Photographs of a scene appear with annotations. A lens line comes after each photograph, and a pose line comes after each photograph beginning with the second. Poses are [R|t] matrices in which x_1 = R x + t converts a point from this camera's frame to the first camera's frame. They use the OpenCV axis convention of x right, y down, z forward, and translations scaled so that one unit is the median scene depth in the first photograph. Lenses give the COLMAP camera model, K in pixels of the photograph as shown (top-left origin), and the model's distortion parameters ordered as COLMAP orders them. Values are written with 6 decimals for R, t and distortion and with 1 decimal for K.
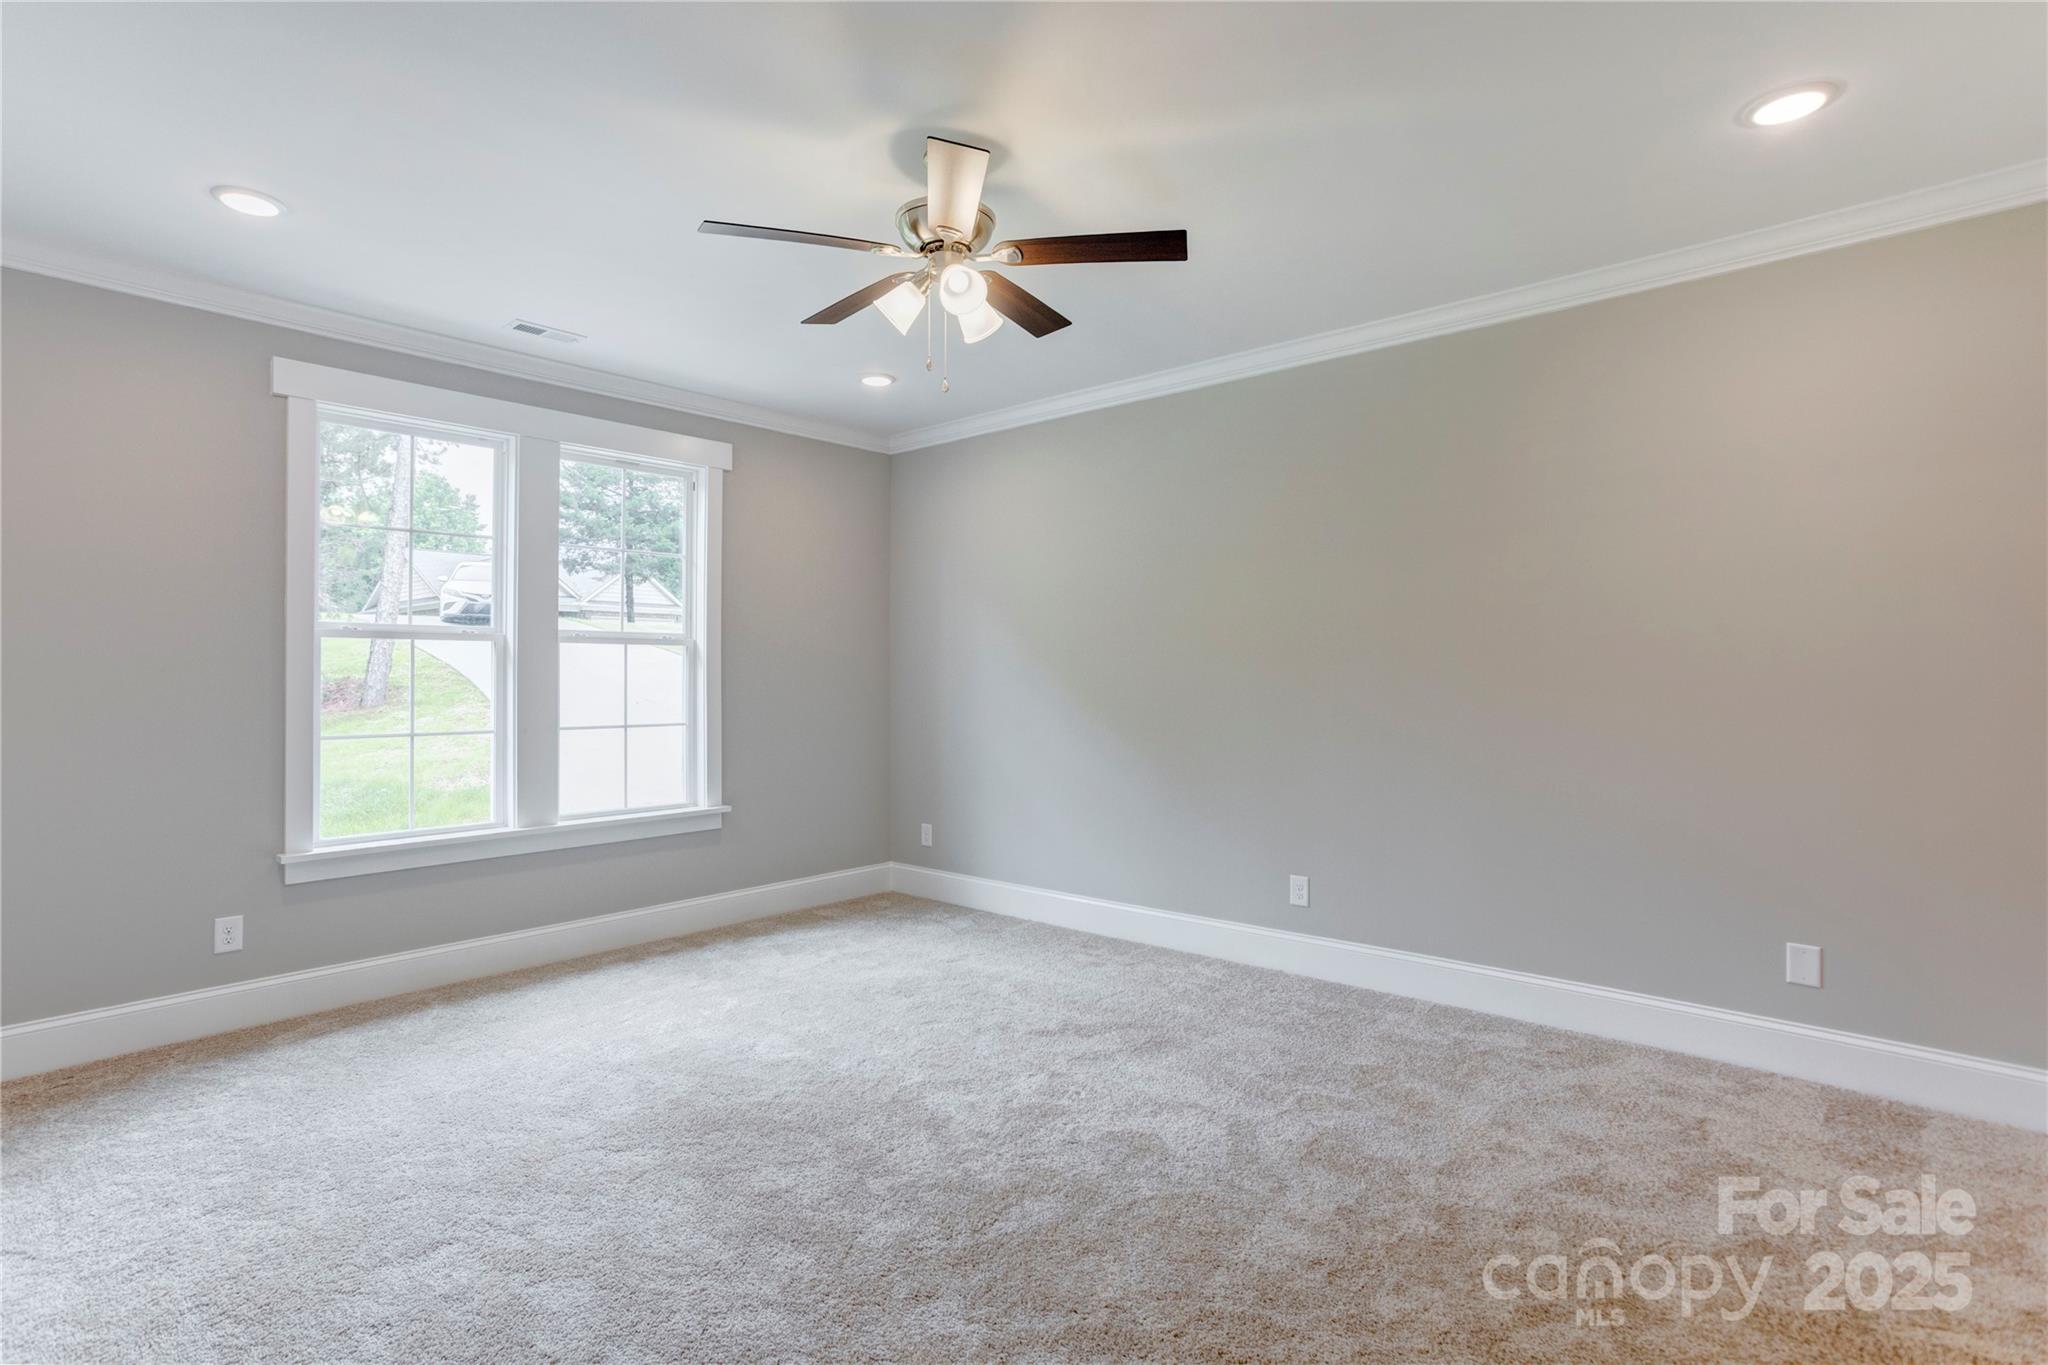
lens RADIAL K [[999.1, 0, 1003.6], [0, 999.1, 664.6], [0, 0, 1]] dist [-0.042107, 0.025146]
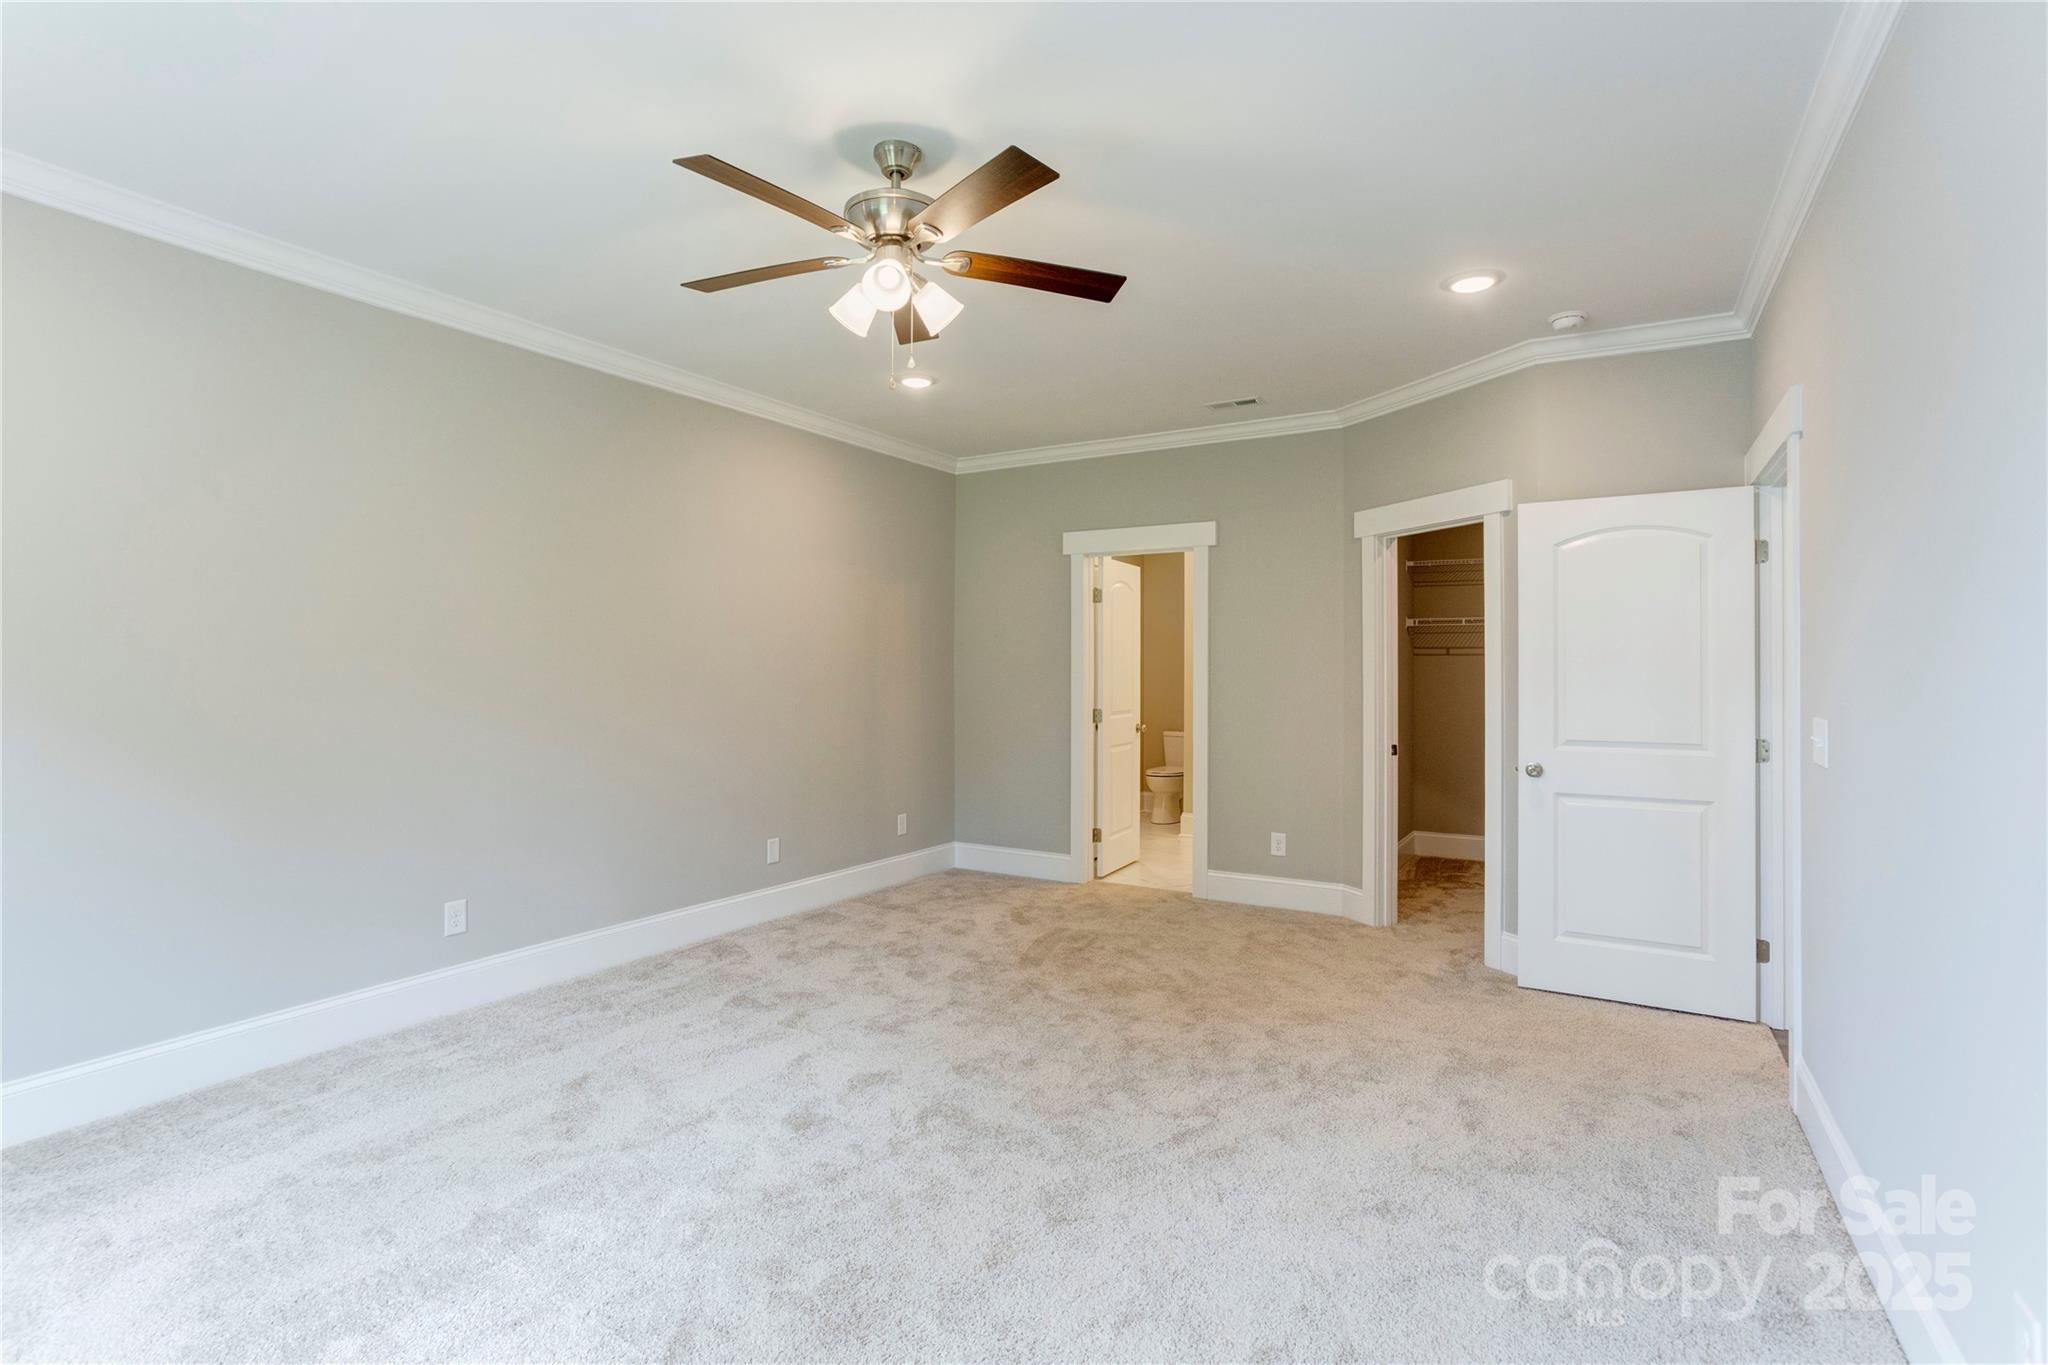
lens RADIAL K [[999.1, 0, 1003.6], [0, 999.1, 664.6], [0, 0, 1]] dist [-0.042107, 0.025146]
pose [[-0.186061, 0.014015, 0.982438, -0.928590], [-0.008481, 0.999838, -0.015869, 0.017038], [-0.982502, -0.011284, -0.185912, 0.961526]]
